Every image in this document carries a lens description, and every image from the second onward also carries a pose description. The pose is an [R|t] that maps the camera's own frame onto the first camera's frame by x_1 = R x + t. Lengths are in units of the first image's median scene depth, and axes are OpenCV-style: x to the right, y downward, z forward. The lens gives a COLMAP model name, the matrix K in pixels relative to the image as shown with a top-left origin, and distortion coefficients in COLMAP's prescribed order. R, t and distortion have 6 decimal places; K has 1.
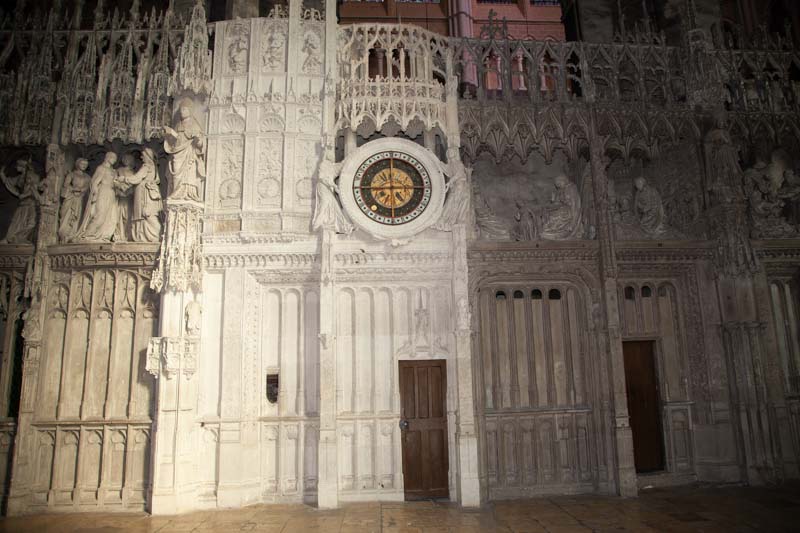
lens RADIAL K [[553.9, 0, 400.0], [0, 553.9, 266.5], [0, 0, 1]] dist [-0.122685, 0.072143]
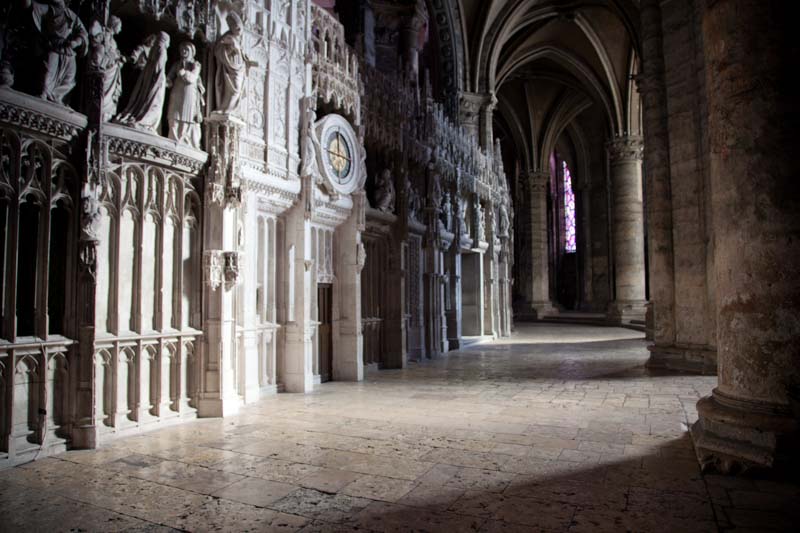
lens RADIAL K [[553.9, 0, 400.0], [0, 553.9, 266.5], [0, 0, 1]] dist [-0.122685, 0.072143]
pose [[0.460444, 0.072357, 0.884735, -1.012252], [-0.177536, 0.984042, 0.011917, 0.072806], [-0.869754, -0.162560, 0.465942, 0.194164]]
